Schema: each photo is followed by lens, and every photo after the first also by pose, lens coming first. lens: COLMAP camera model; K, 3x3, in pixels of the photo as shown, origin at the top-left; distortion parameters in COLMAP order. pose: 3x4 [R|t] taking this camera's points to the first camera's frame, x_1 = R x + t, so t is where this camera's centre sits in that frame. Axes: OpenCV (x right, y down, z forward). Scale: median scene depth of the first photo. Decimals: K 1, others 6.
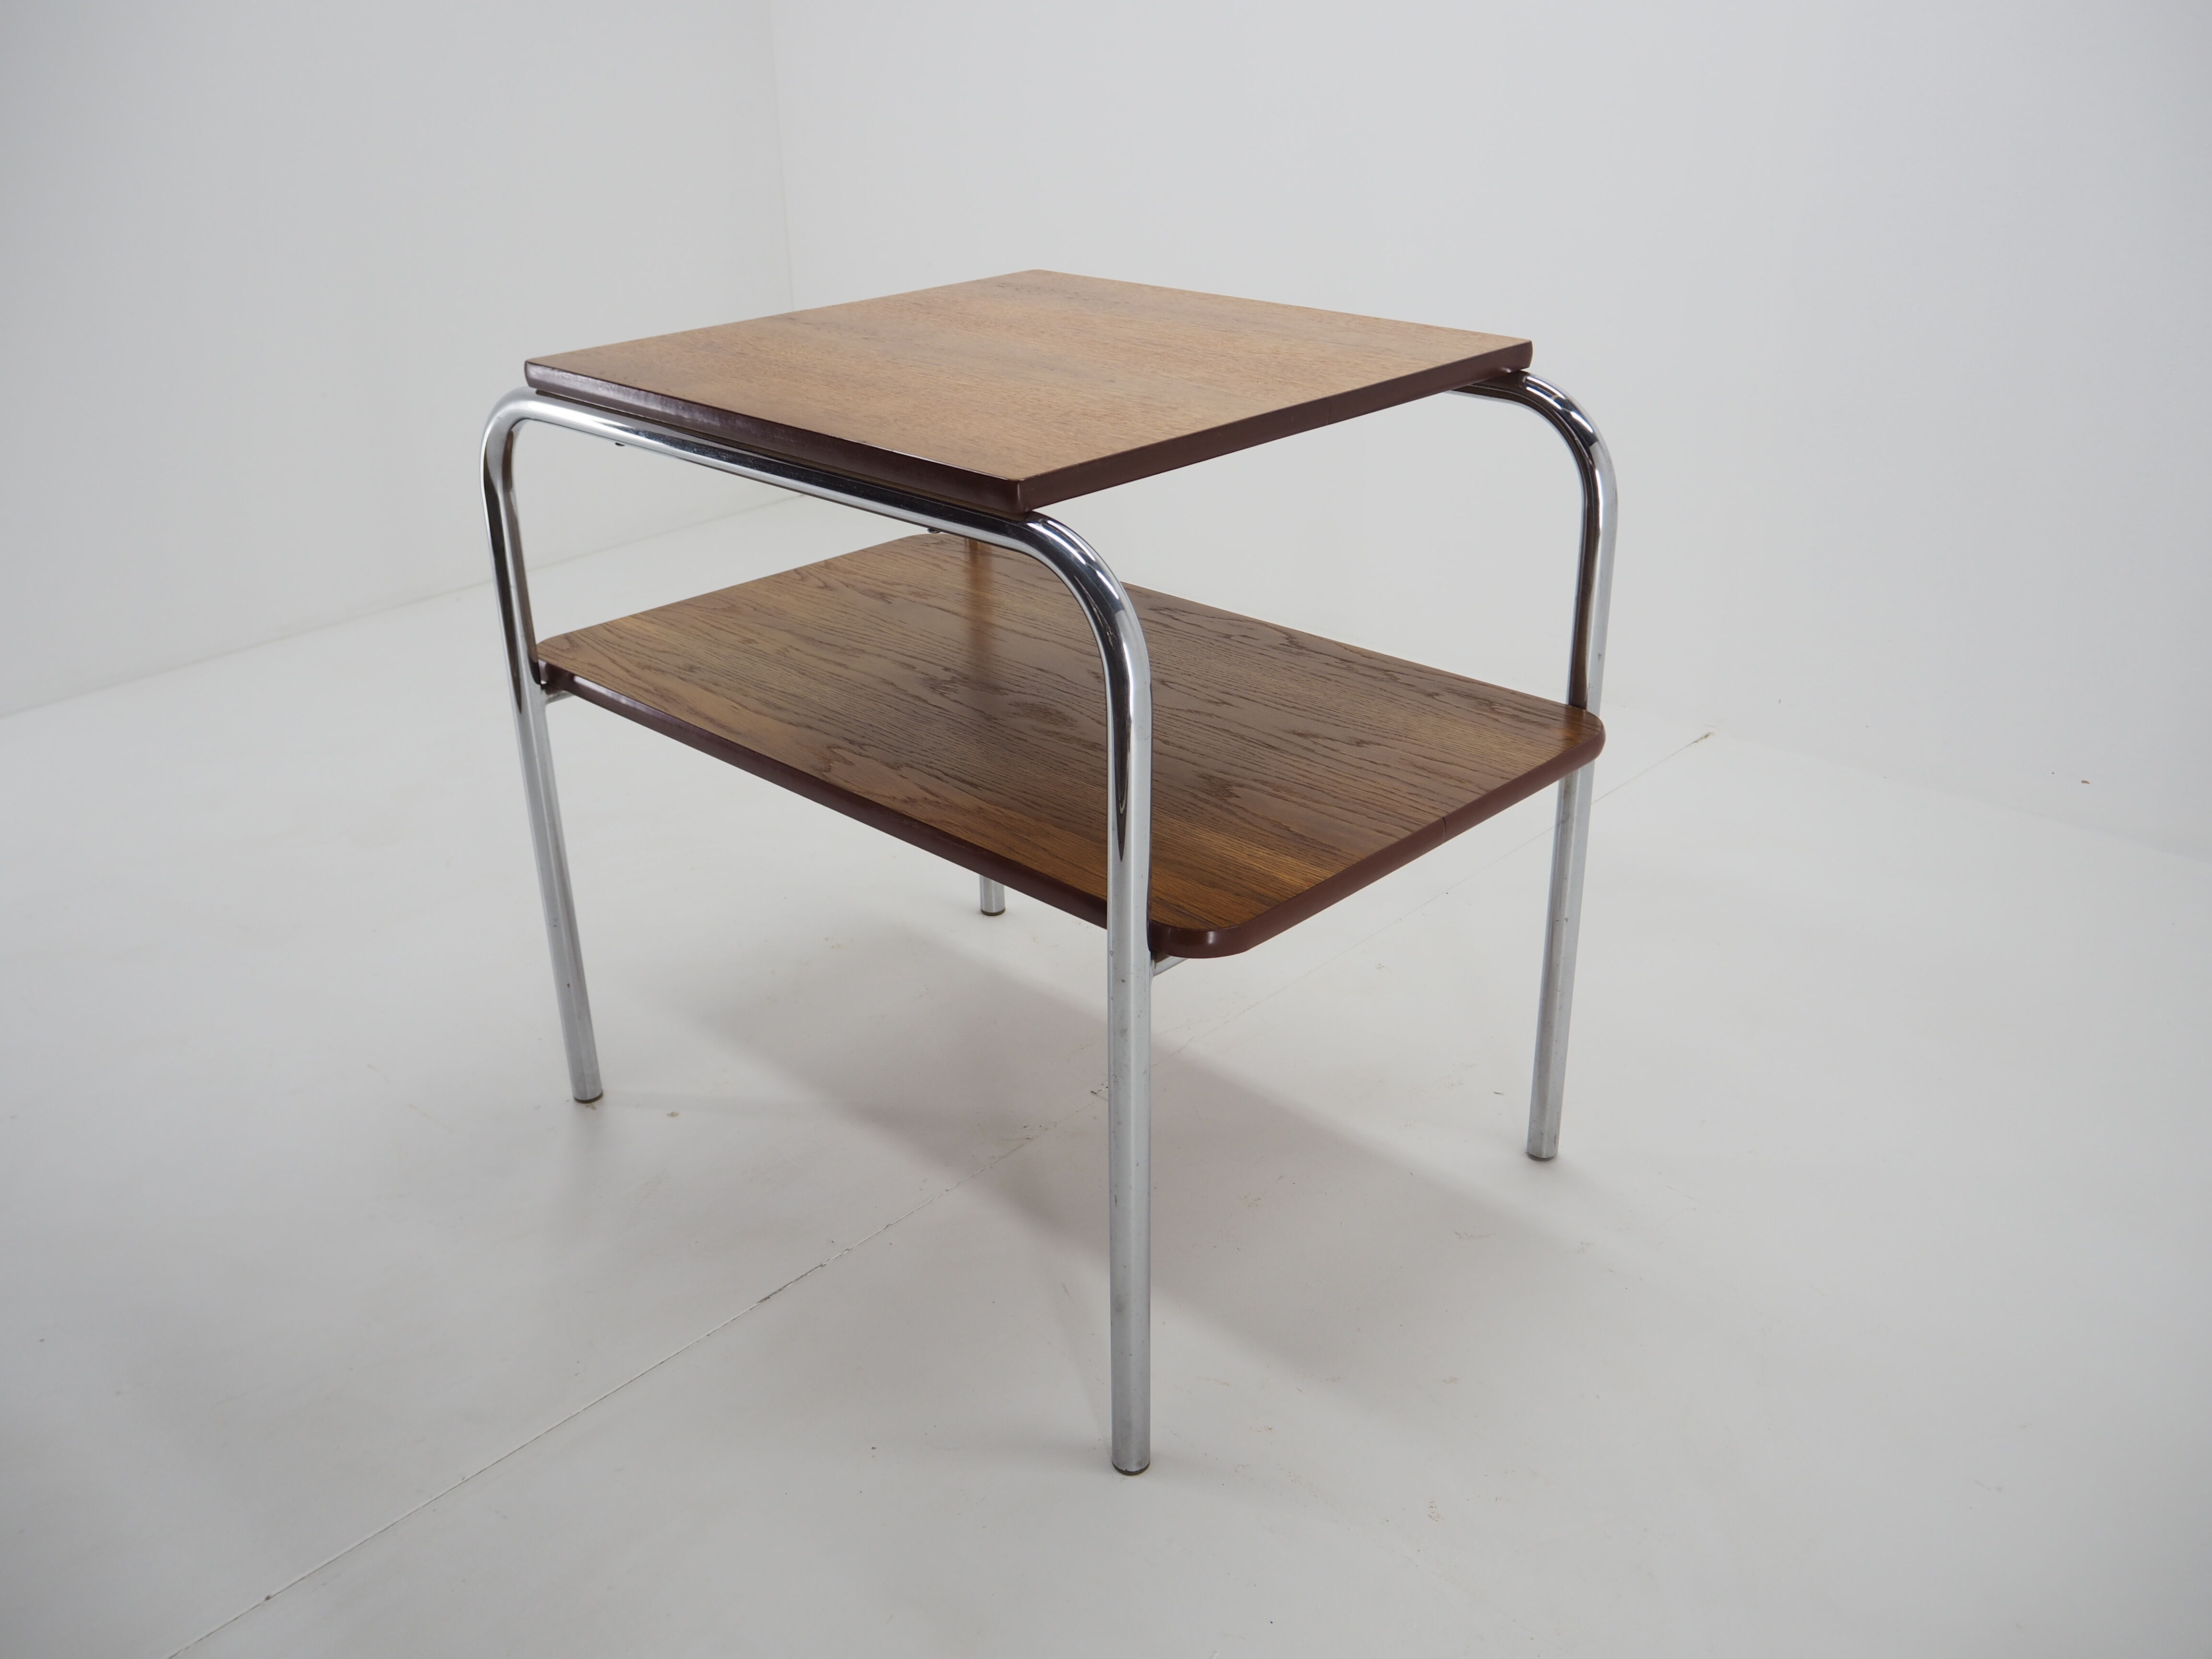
lens RADIAL K [[1965.1, 0, 1106.0], [0, 1965.1, 829.5], [0, 0, 1]] dist [-0.009043, -0.002340]
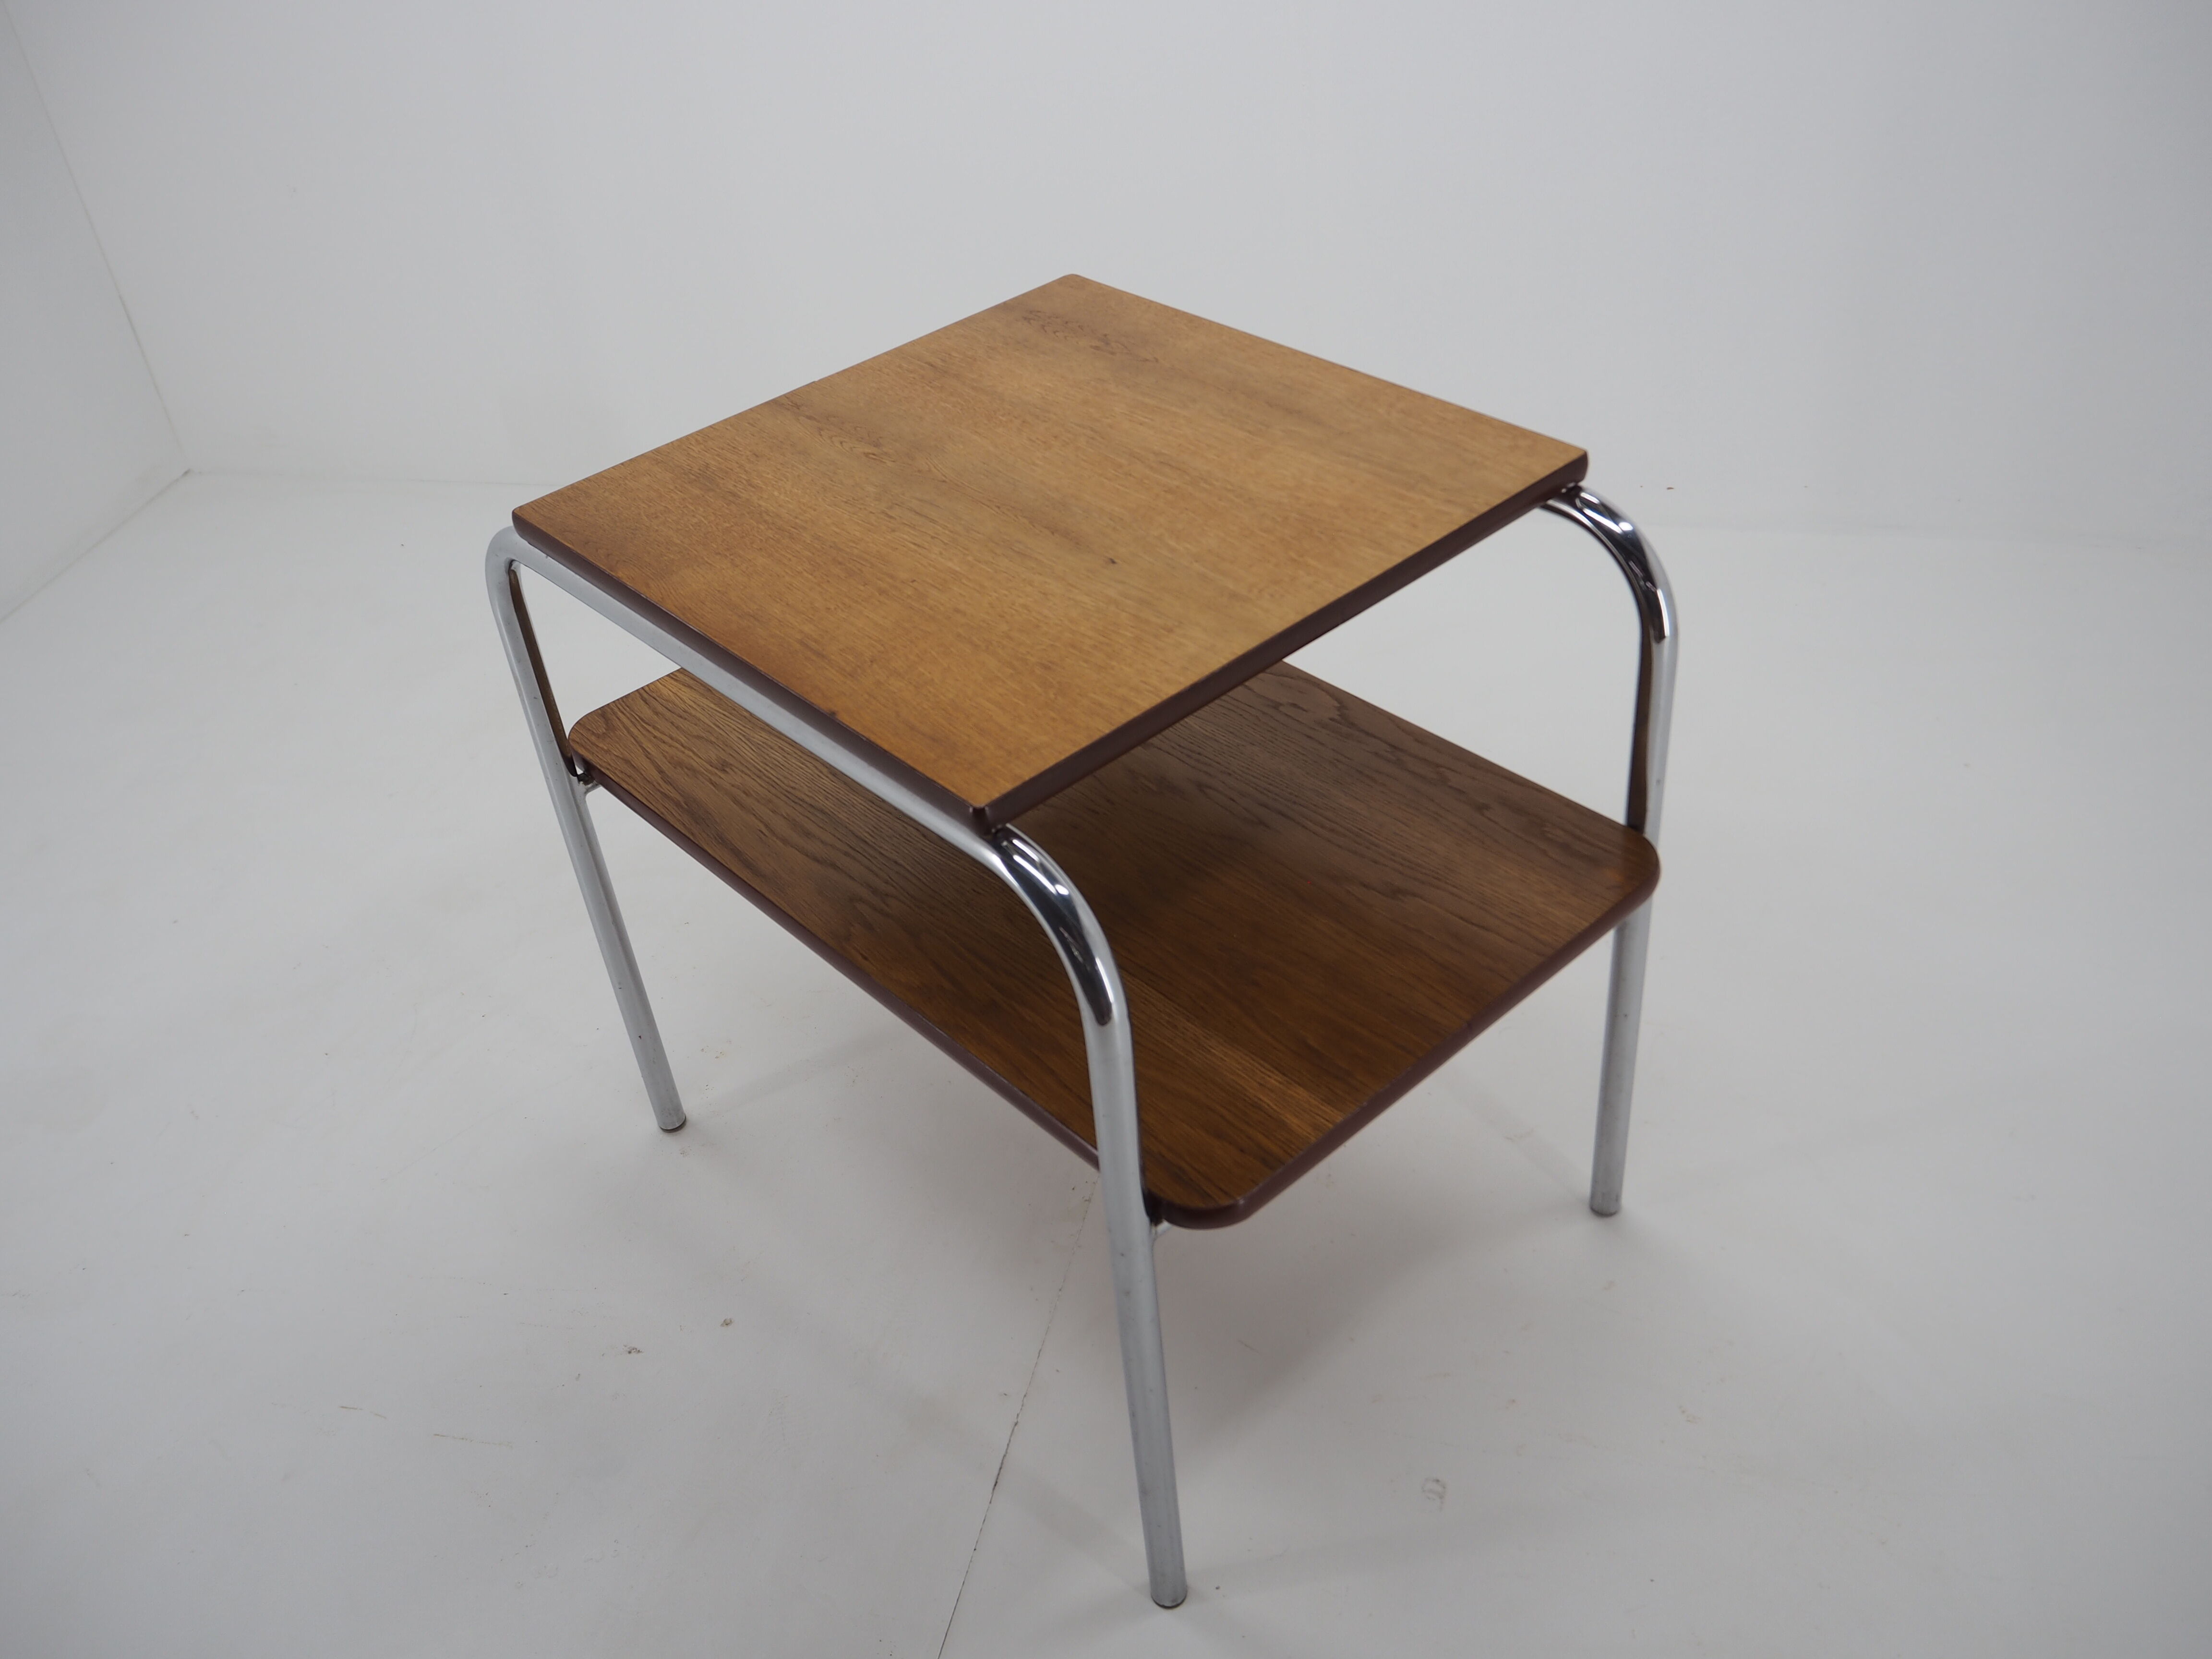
lens RADIAL K [[1954.8, 0, 1106.0], [0, 1954.8, 829.5], [0, 0, 1]] dist [-0.012082, -0.007698]
pose [[0.995012, -0.015458, -0.098548, 0.079913], [0.036763, 0.975209, 0.218209, -0.275092], [0.092731, -0.220743, 0.970914, 0.067628]]
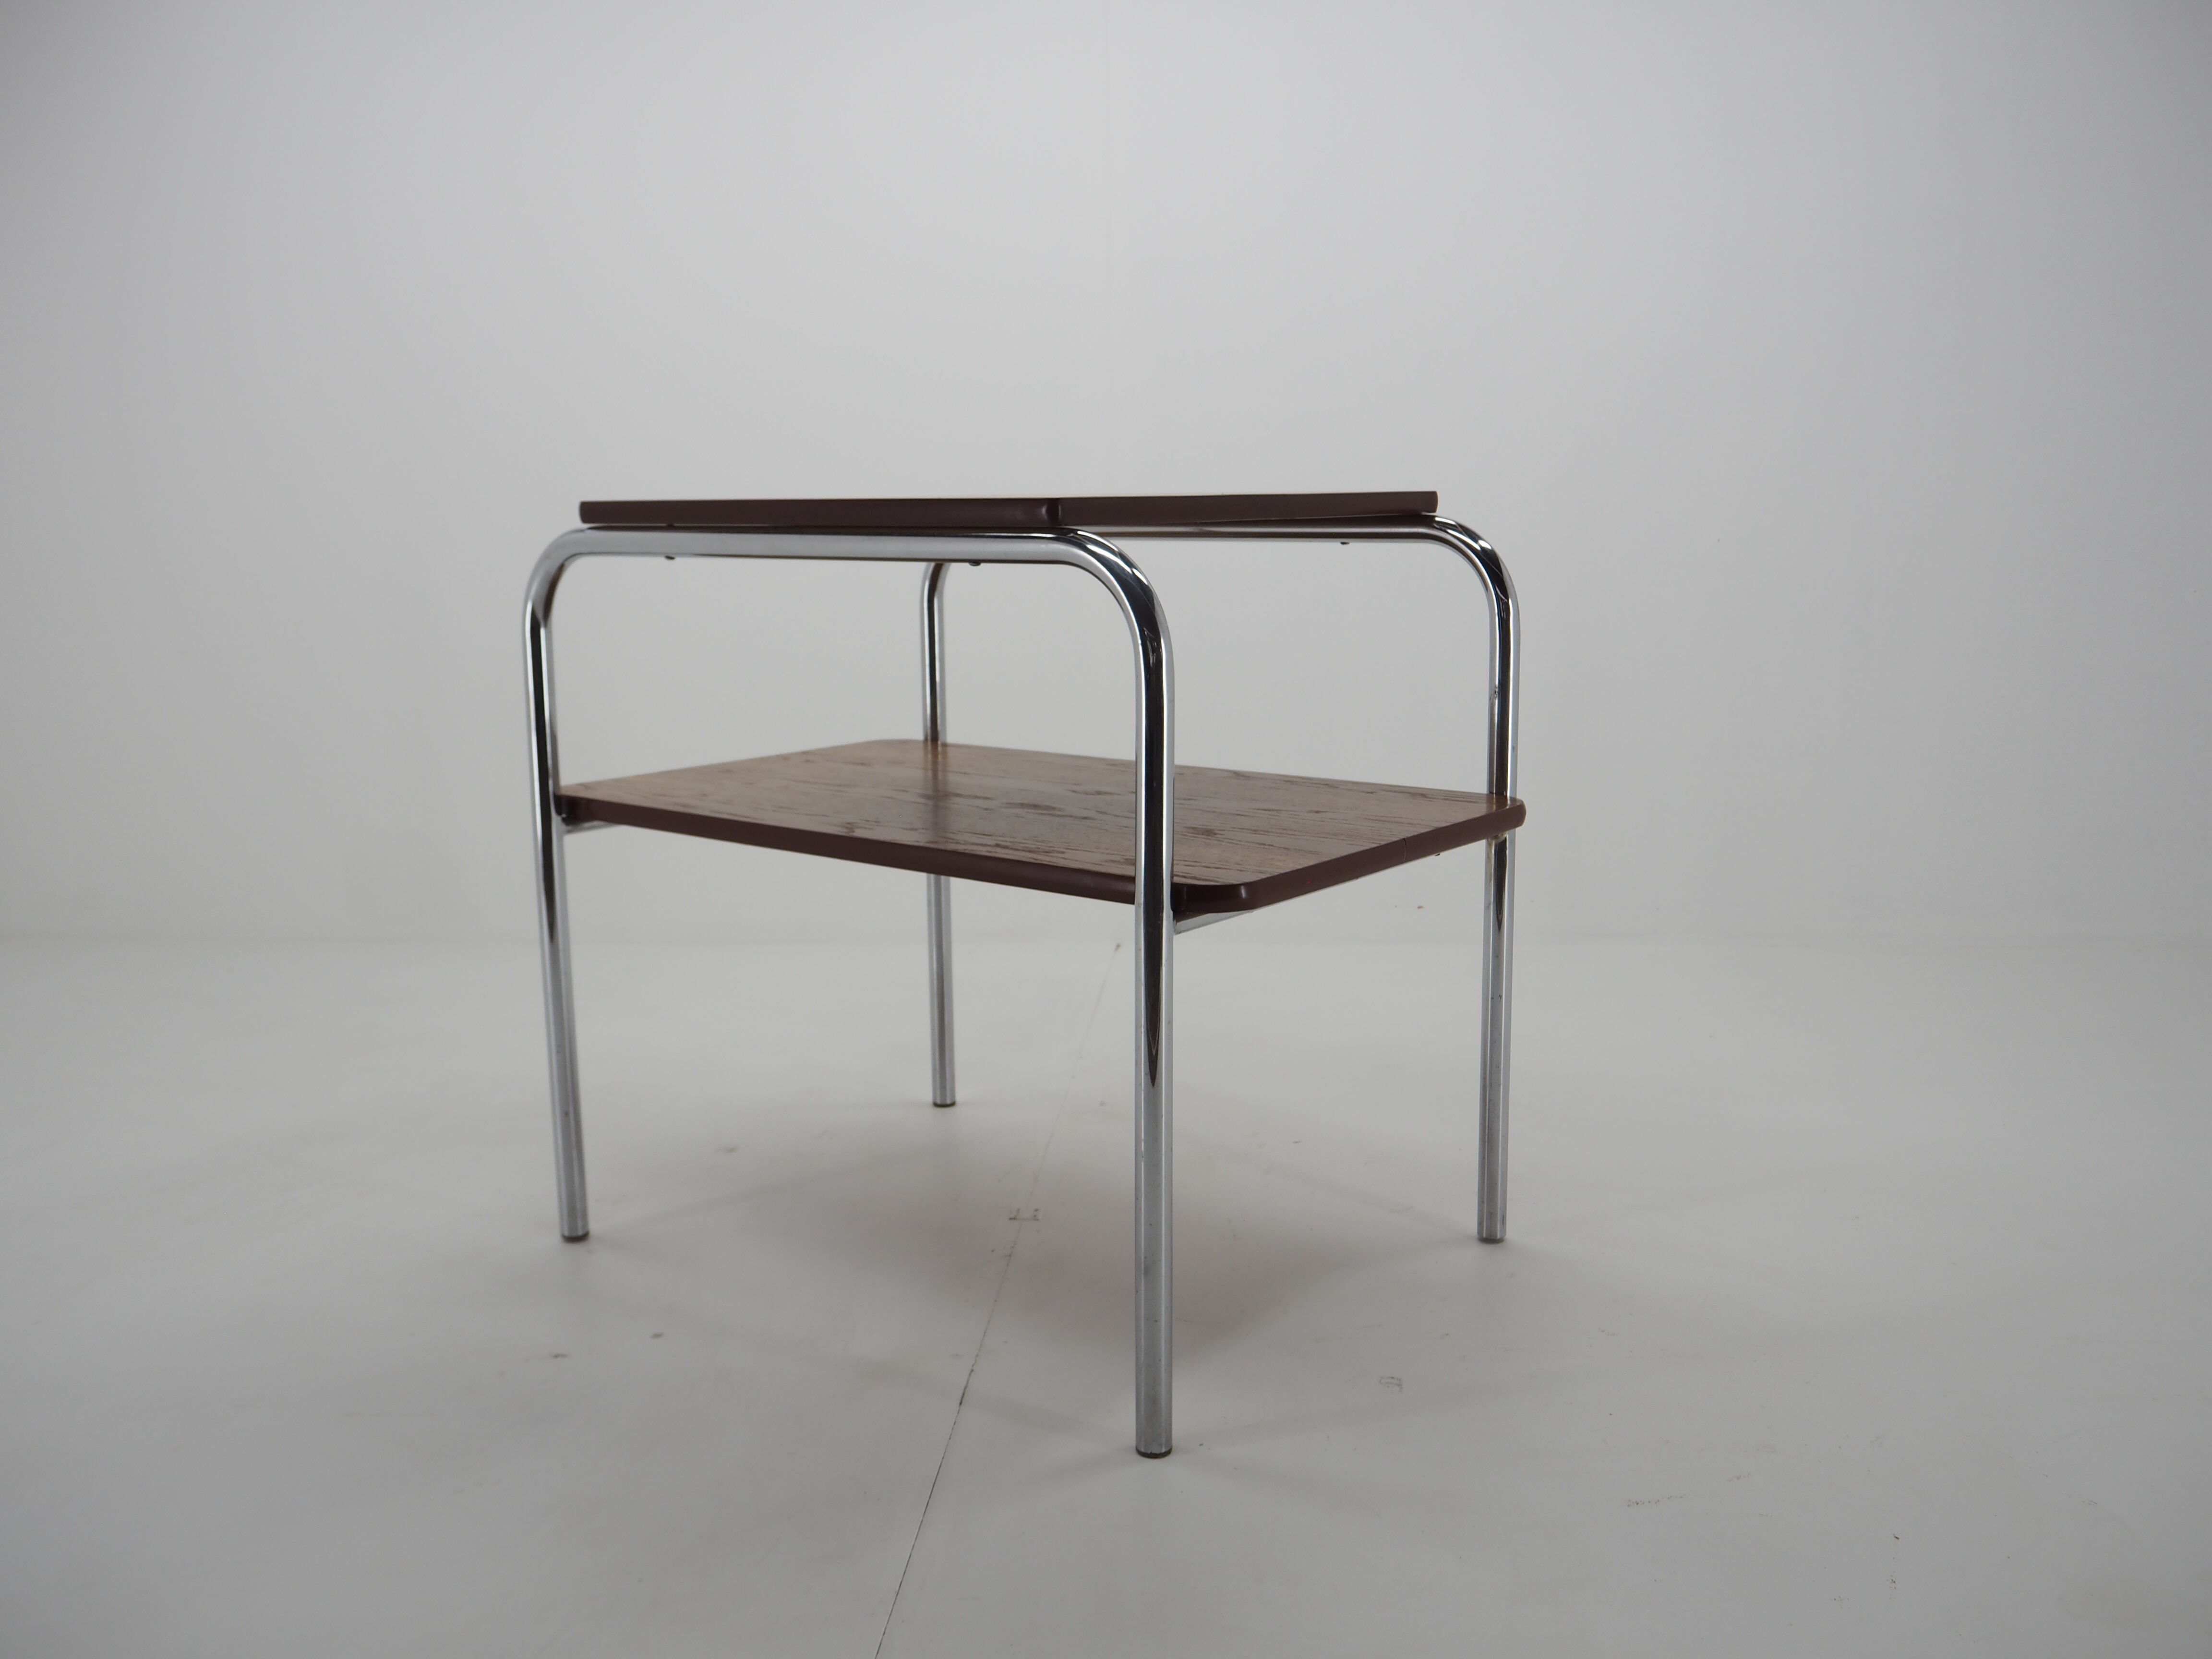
lens RADIAL K [[1965.1, 0, 1106.0], [0, 1965.1, 829.5], [0, 0, 1]] dist [-0.009043, -0.002340]
pose [[0.995741, -0.013577, 0.091184, -0.093053], [0.036500, 0.966332, -0.254697, 0.241208], [-0.084656, 0.256940, 0.962712, -0.080804]]
